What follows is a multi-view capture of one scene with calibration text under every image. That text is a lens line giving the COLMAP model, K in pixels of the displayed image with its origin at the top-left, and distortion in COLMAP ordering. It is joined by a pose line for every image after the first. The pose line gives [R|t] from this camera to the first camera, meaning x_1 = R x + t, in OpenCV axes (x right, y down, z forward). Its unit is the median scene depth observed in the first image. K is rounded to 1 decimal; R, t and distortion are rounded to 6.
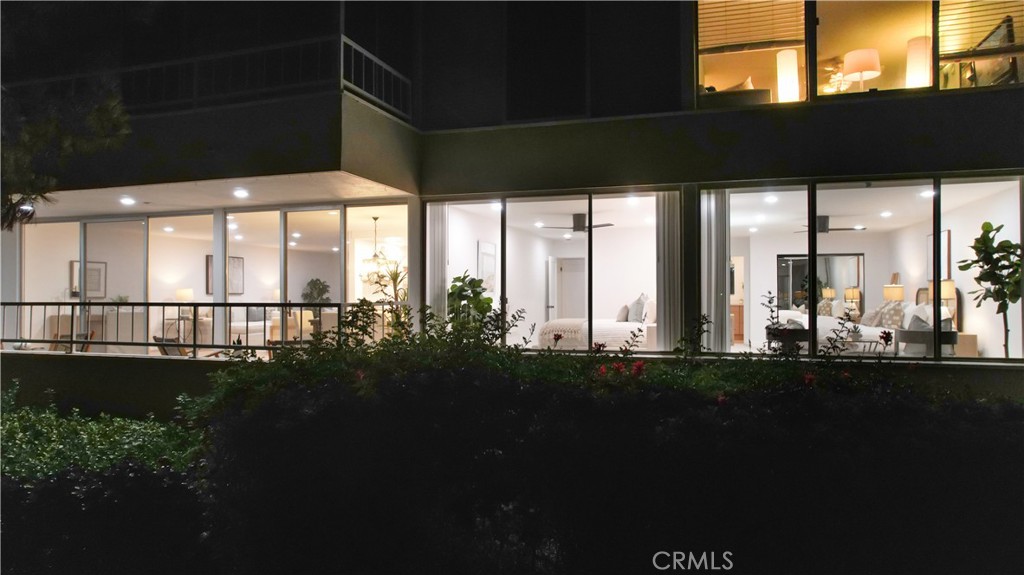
lens RADIAL K [[632.1, 0, 512.9], [0, 632.1, 260.2], [0, 0, 1]] dist [-0.096217, 0.074144]
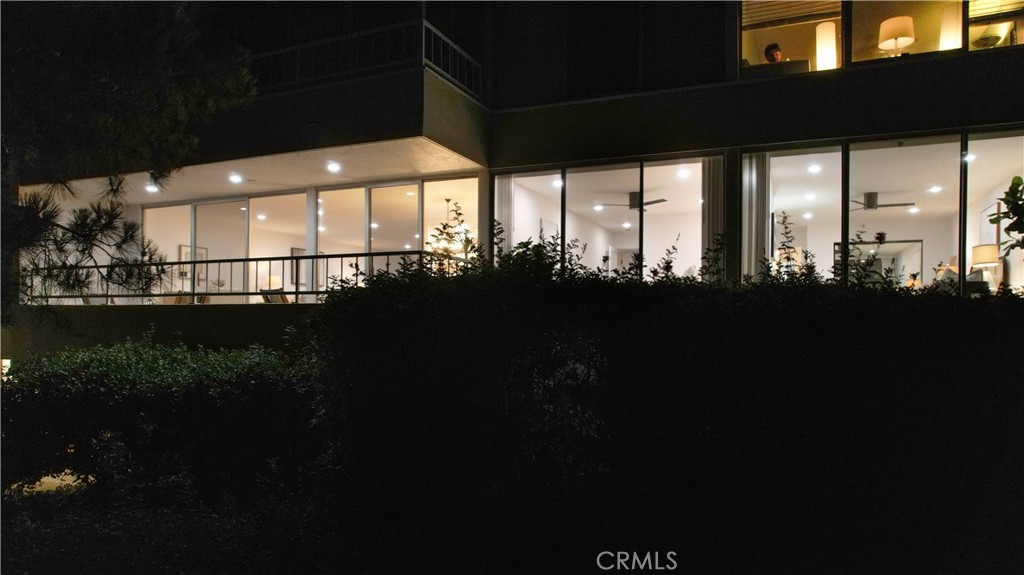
lens RADIAL K [[627.8, 0, 512.0], [0, 627.8, 287.5], [0, 0, 1]] dist [-0.071028, 0.038275]
pose [[0.994642, 0.007794, -0.103082, 0.011262], [-0.006122, 0.999845, 0.016523, 0.105714], [0.103195, -0.015804, 0.994536, -0.127395]]
